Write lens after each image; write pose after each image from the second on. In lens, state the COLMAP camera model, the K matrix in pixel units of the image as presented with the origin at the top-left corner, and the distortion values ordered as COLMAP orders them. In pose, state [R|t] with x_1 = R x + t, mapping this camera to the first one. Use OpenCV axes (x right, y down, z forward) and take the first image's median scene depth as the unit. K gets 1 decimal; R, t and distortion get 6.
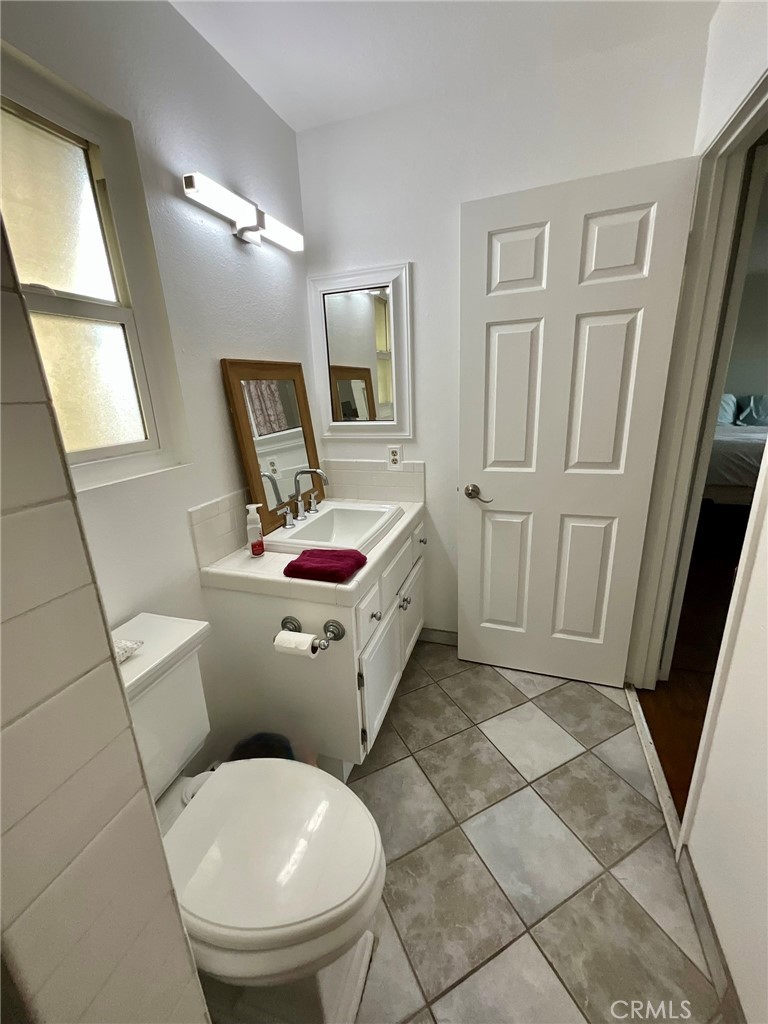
lens RADIAL K [[416.0, 0, 382.2], [0, 416.0, 509.5], [0, 0, 1]] dist [0.004496, 0.001095]
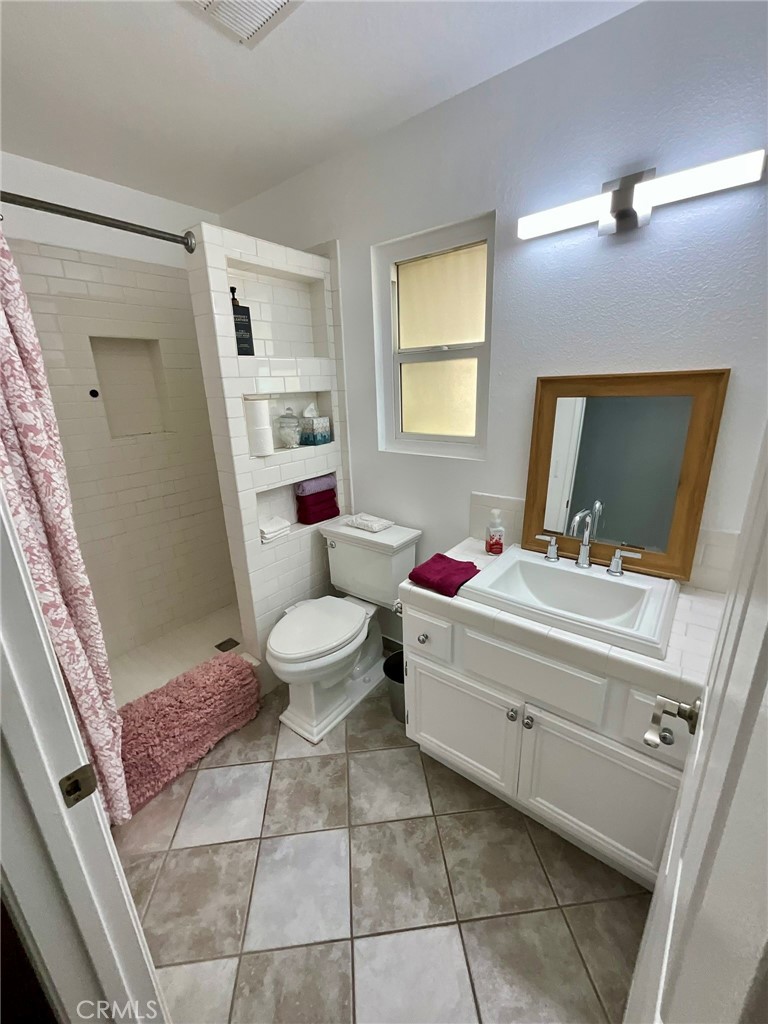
lens RADIAL K [[416.0, 0, 387.7], [0, 416.0, 512.1], [0, 0, 1]] dist [0.004496, 0.001095]
pose [[-0.332471, 0.335087, -0.881578, 0.793172], [-0.226540, 0.879011, 0.419546, -0.420263], [0.915502, 0.339199, -0.216335, 1.002290]]
